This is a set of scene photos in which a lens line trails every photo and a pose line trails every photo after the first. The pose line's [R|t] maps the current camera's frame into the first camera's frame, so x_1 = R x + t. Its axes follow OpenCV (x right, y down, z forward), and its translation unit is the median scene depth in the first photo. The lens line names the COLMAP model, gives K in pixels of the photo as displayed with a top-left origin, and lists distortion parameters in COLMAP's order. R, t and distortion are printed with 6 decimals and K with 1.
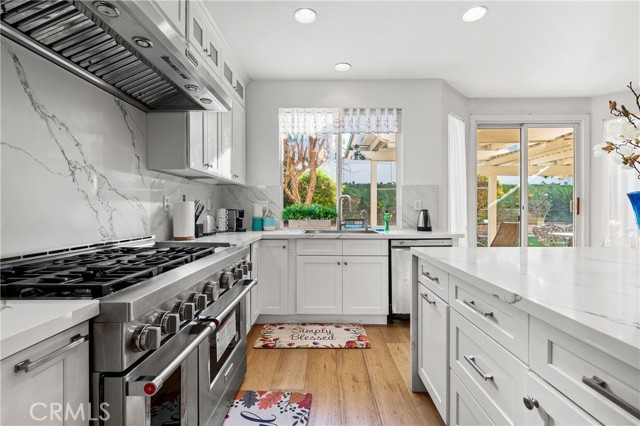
lens RADIAL K [[288.6, 0, 320.4], [0, 288.6, 212.4], [0, 0, 1]] dist [-0.000840, -0.000316]
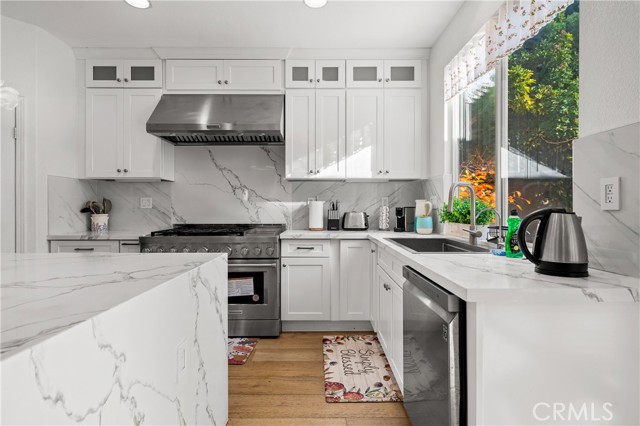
lens RADIAL K [[326.7, 0, 318.9], [0, 326.7, 208.4], [0, 0, 1]] dist [-0.001668, 0.000065]
pose [[0.008879, 0.004007, -0.999953, 0.956960], [-0.008650, 0.999955, 0.003931, -0.010314], [0.999923, 0.008615, 0.008913, 0.948451]]
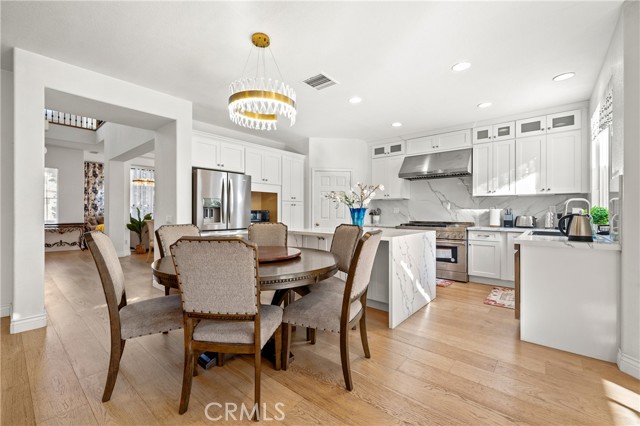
lens RADIAL K [[267.9, 0, 320.8], [0, 267.9, 211.2], [0, 0, 1]] dist [-0.000428, -0.000149]
pose [[-0.640243, -0.003826, -0.768163, 1.780664], [-0.009016, 0.999956, 0.002535, -0.014113], [0.768120, 0.008549, -0.640249, 1.214307]]
